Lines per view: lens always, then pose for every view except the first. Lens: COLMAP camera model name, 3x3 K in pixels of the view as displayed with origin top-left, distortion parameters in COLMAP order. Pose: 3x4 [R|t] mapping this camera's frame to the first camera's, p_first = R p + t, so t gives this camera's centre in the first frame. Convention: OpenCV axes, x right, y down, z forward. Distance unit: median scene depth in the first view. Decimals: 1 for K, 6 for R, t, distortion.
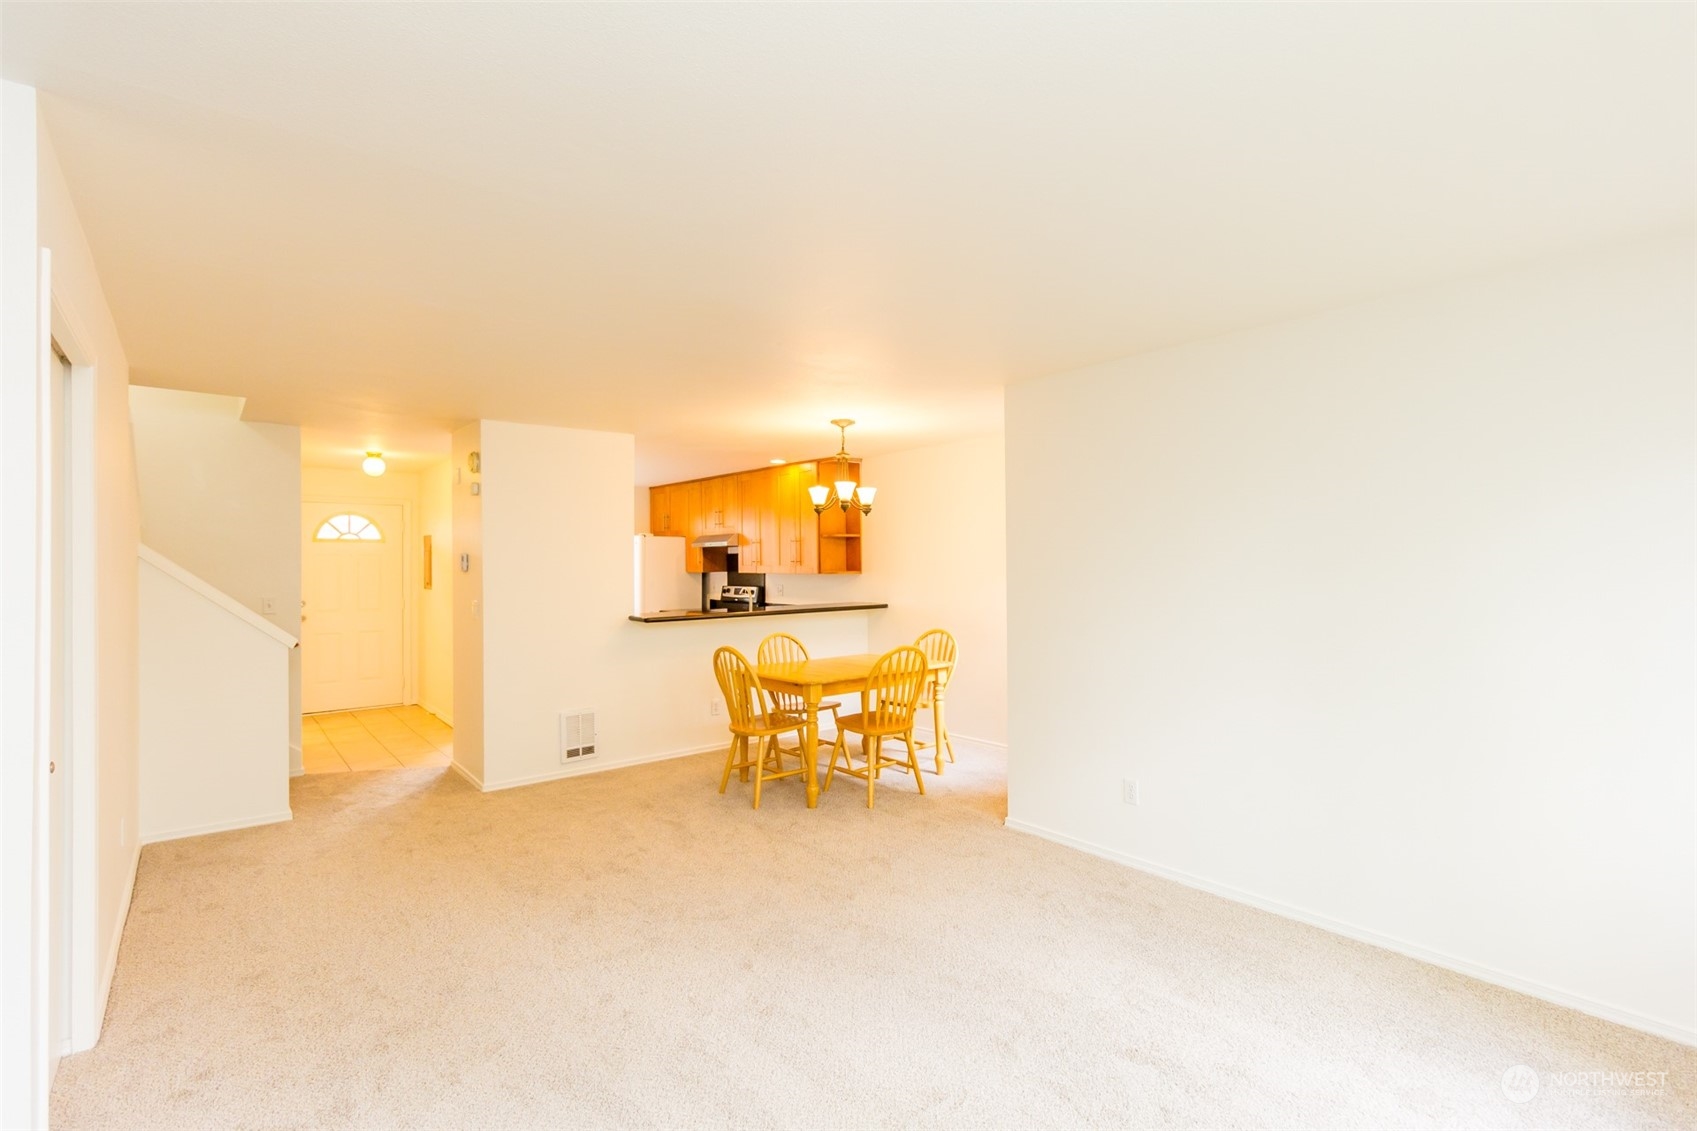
lens RADIAL K [[783.4, 0, 859.8], [0, 783.4, 557.8], [0, 0, 1]] dist [0.002257, 0.000519]
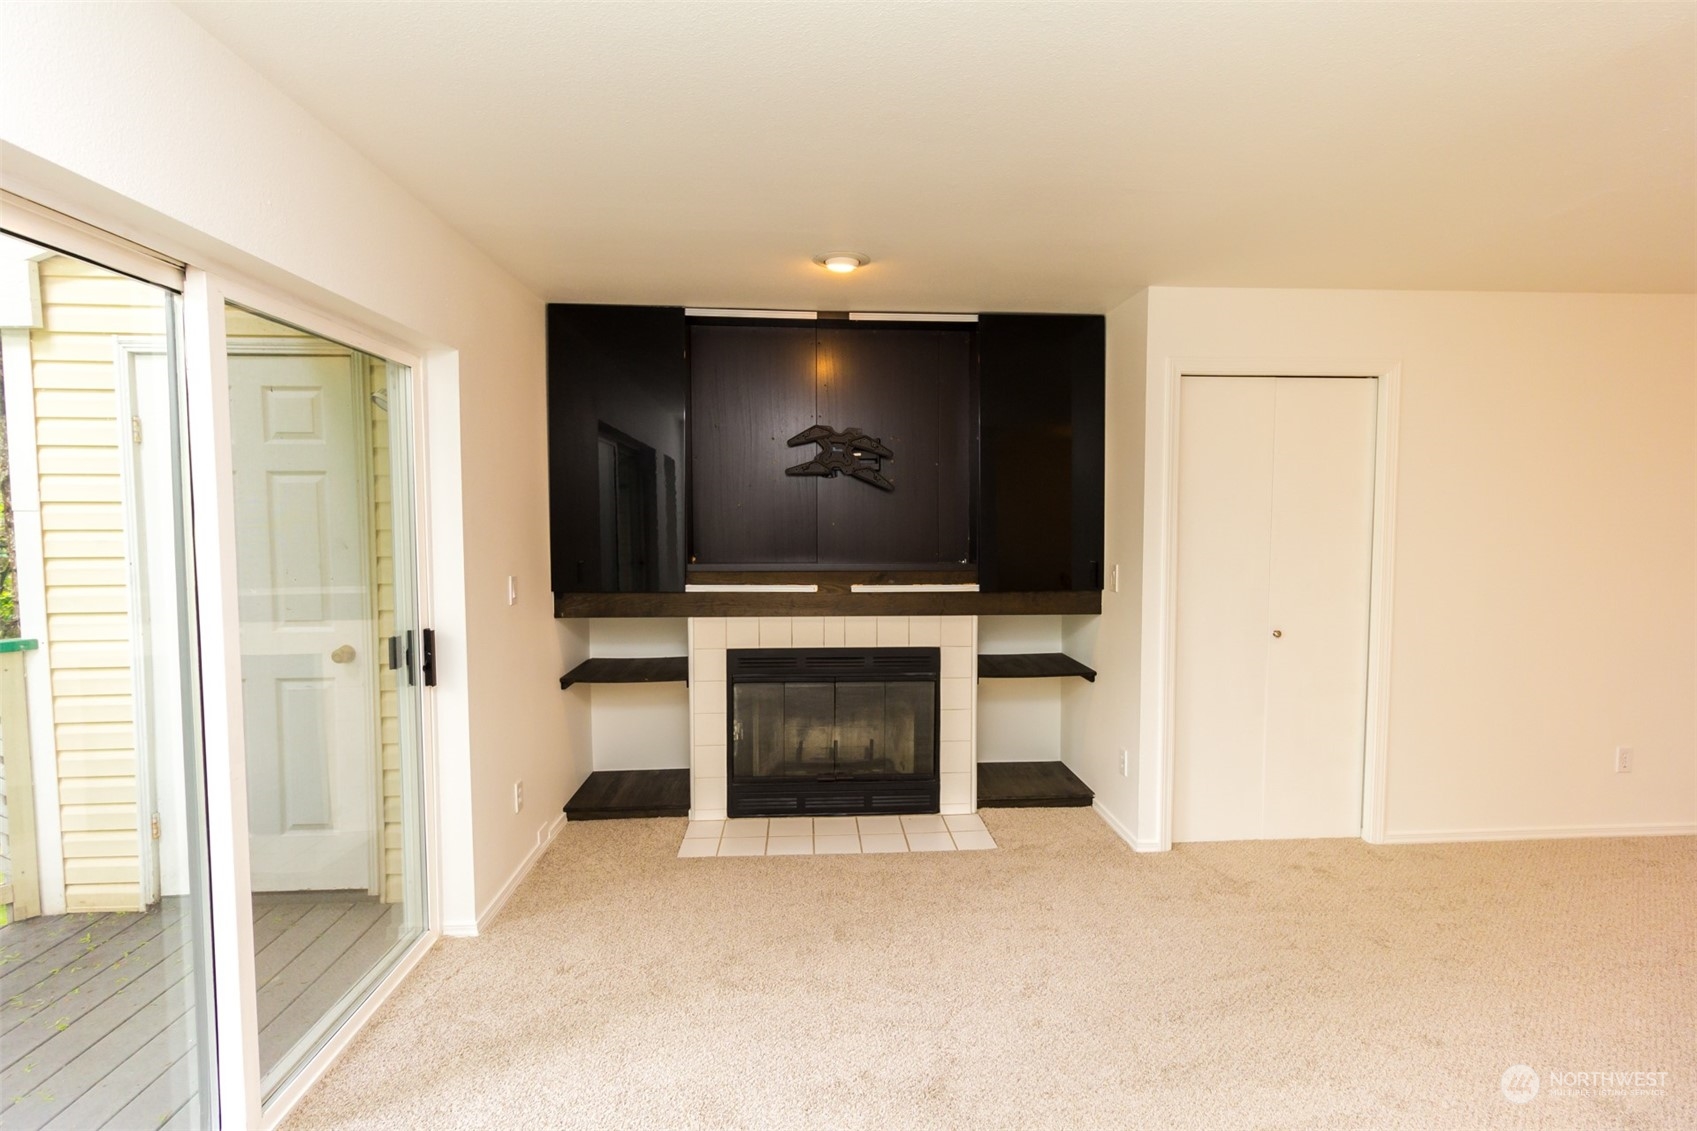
lens RADIAL K [[798.4, 0, 855.5], [0, 798.4, 560.6], [0, 0, 1]] dist [0.001191, -0.000580]
pose [[-0.593950, 0.054221, -0.802672, 0.268655], [0.007670, 0.998063, 0.061744, -0.001757], [0.804465, 0.030516, -0.593216, 0.385105]]
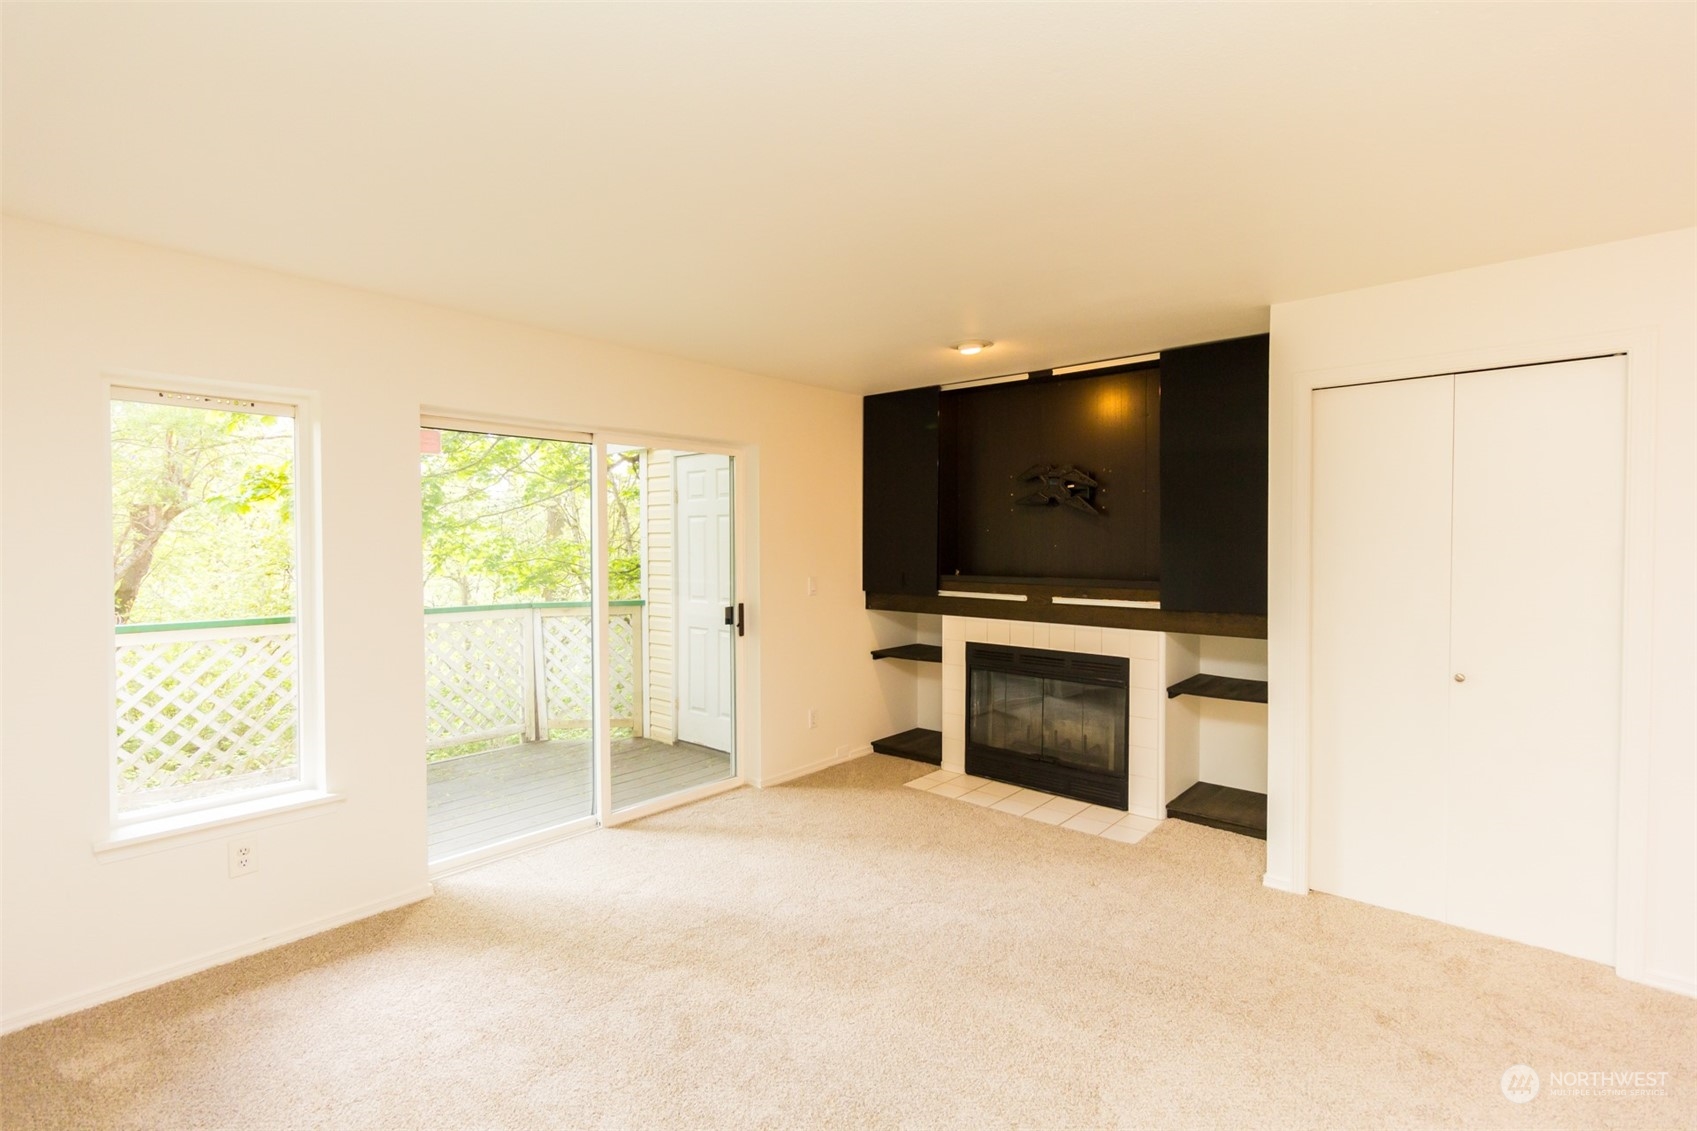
lens RADIAL K [[783.4, 0, 859.8], [0, 783.4, 557.8], [0, 0, 1]] dist [0.002257, 0.000519]
pose [[-0.988160, 0.013951, -0.152789, 0.077886], [0.010915, 0.999726, 0.020688, 0.002270], [0.153036, 0.018775, -0.988042, 0.671711]]
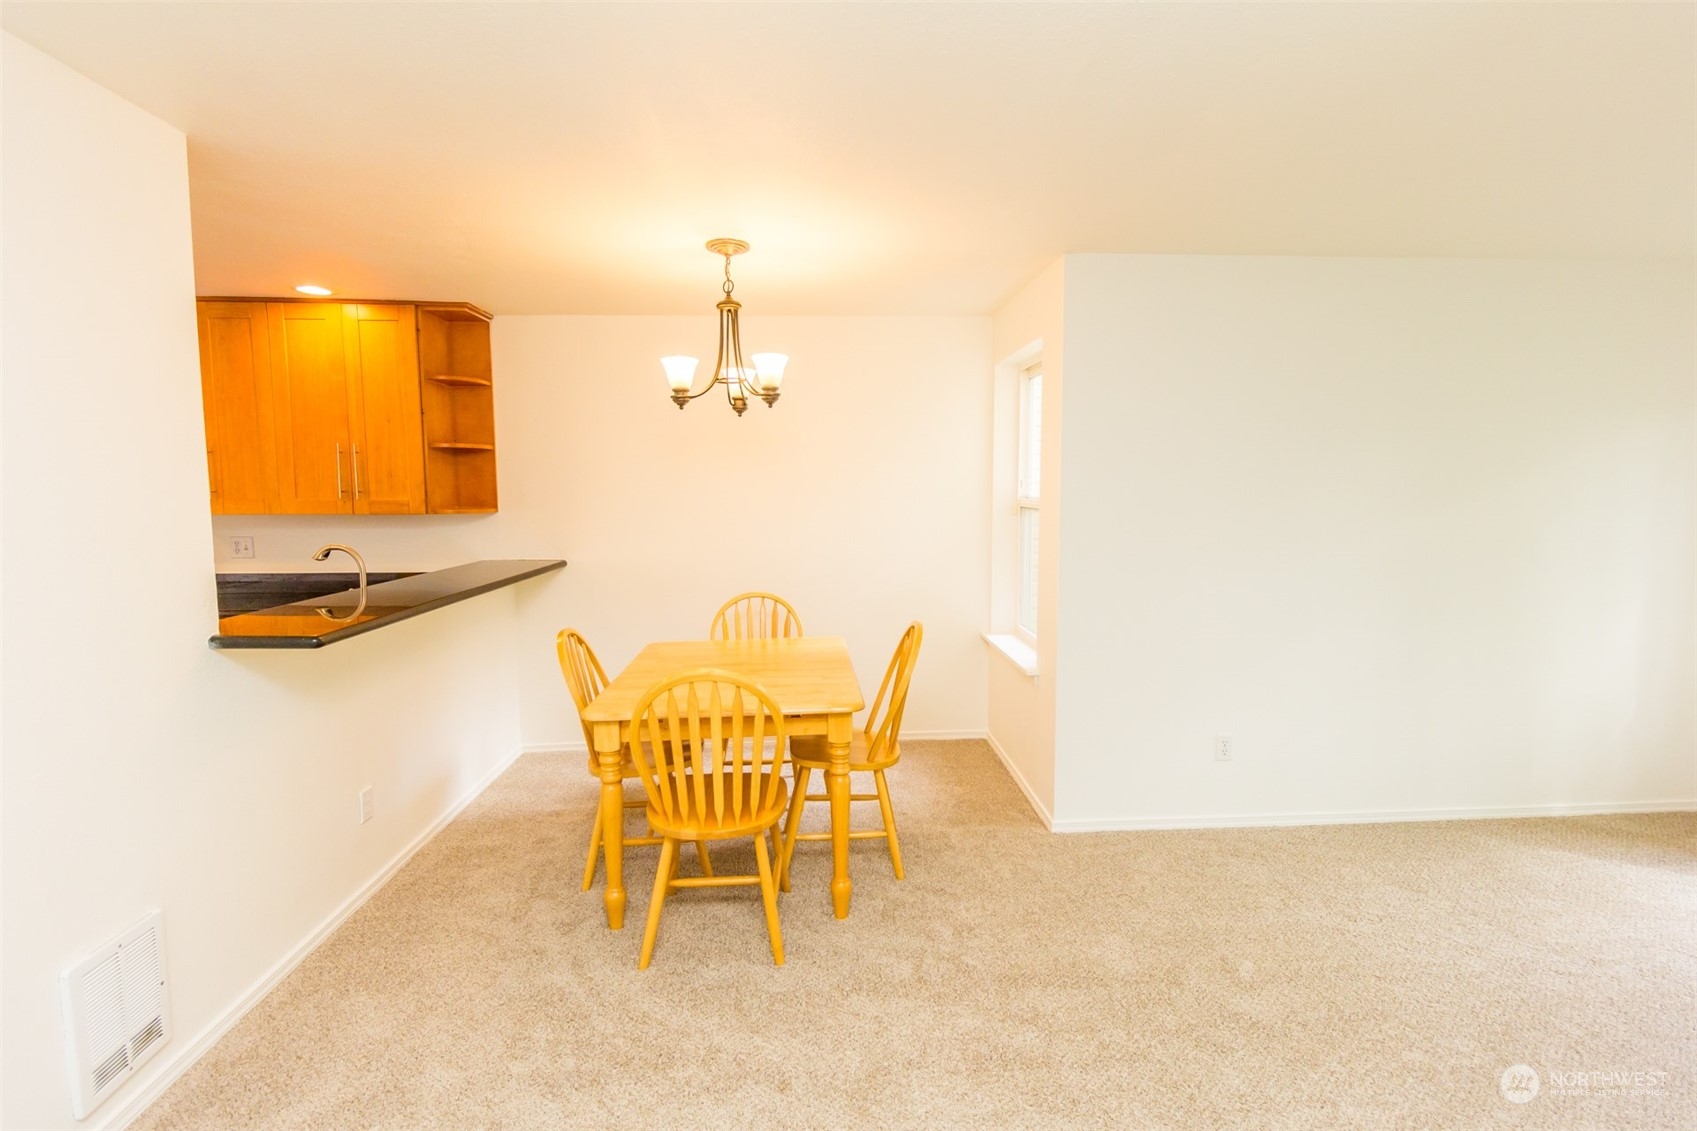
lens RADIAL K [[798.4, 0, 855.5], [0, 798.4, 560.6], [0, 0, 1]] dist [0.001191, -0.000580]
pose [[0.589906, -0.065502, 0.804811, -0.354800], [-0.006011, 0.996321, 0.085494, 0.003631], [-0.807450, -0.055271, 0.587342, 0.453146]]
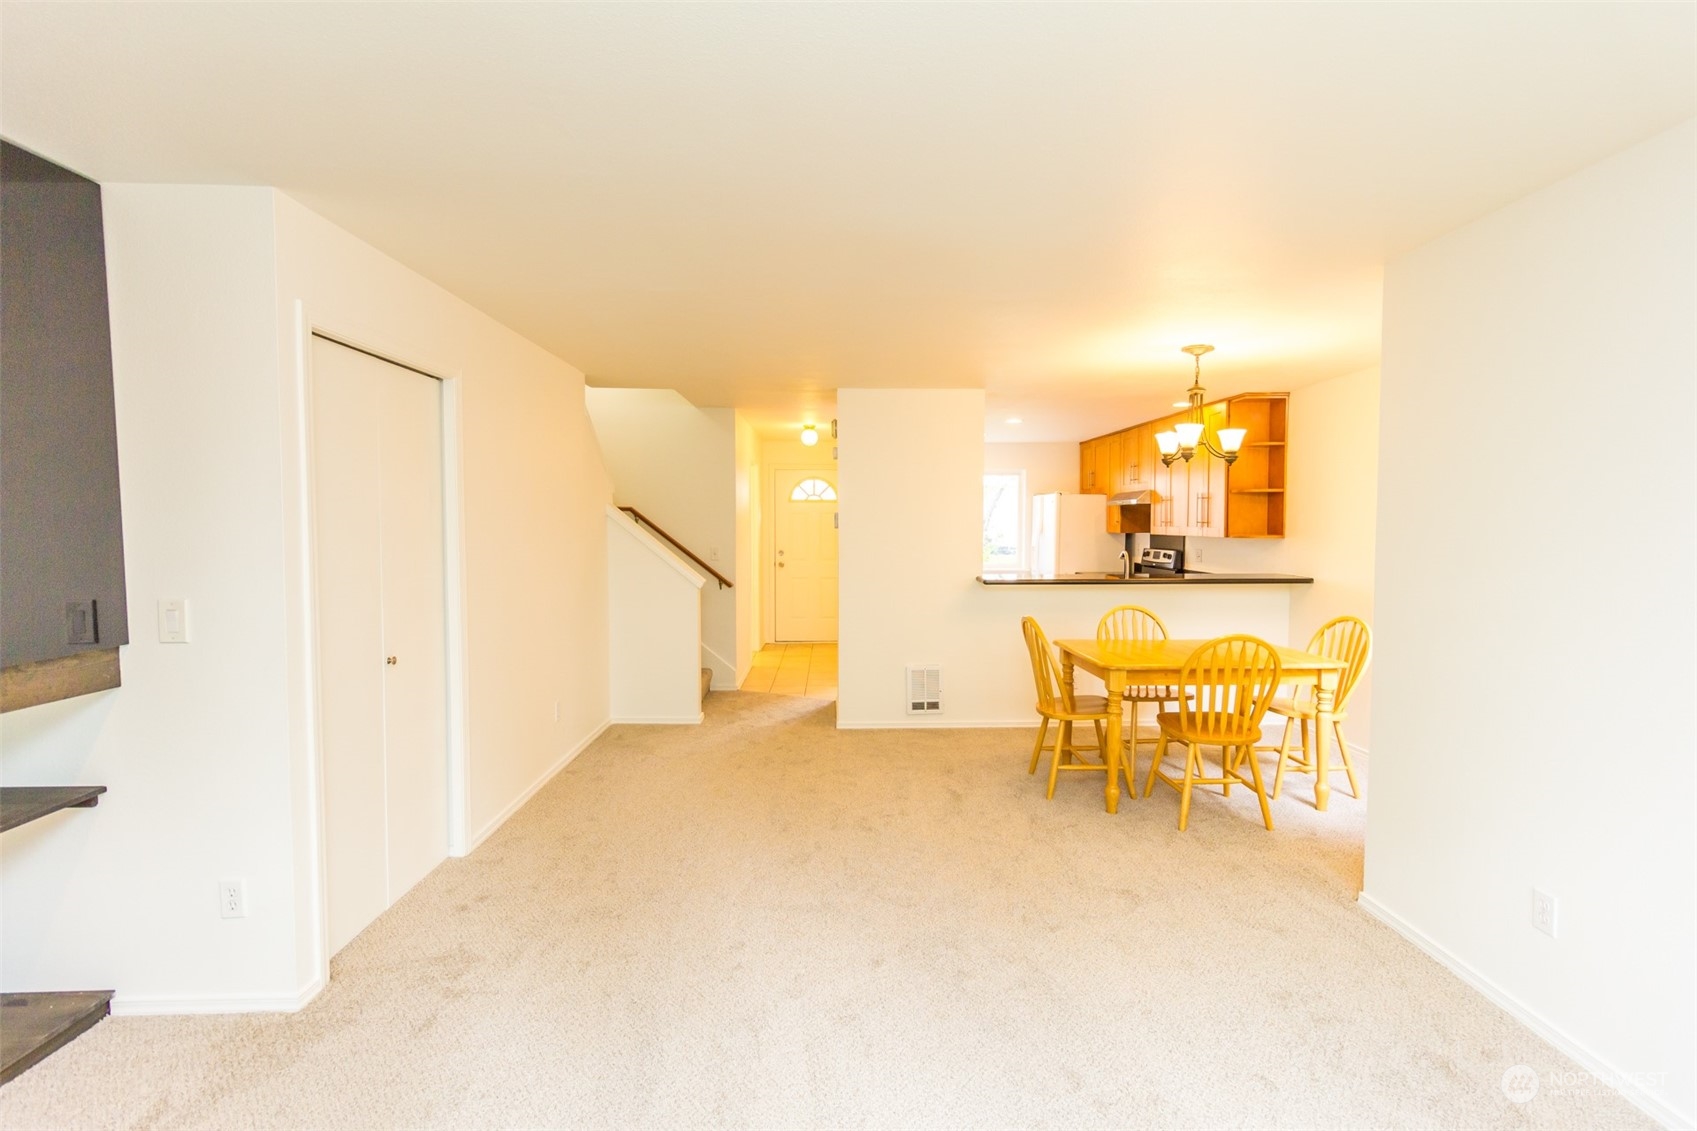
lens RADIAL K [[783.4, 0, 859.8], [0, 783.4, 557.8], [0, 0, 1]] dist [0.002257, 0.000519]
pose [[0.789676, 0.037456, -0.612380, 0.161368], [-0.004402, 0.998455, 0.055394, -0.002413], [0.613509, -0.041048, 0.788620, 0.118069]]
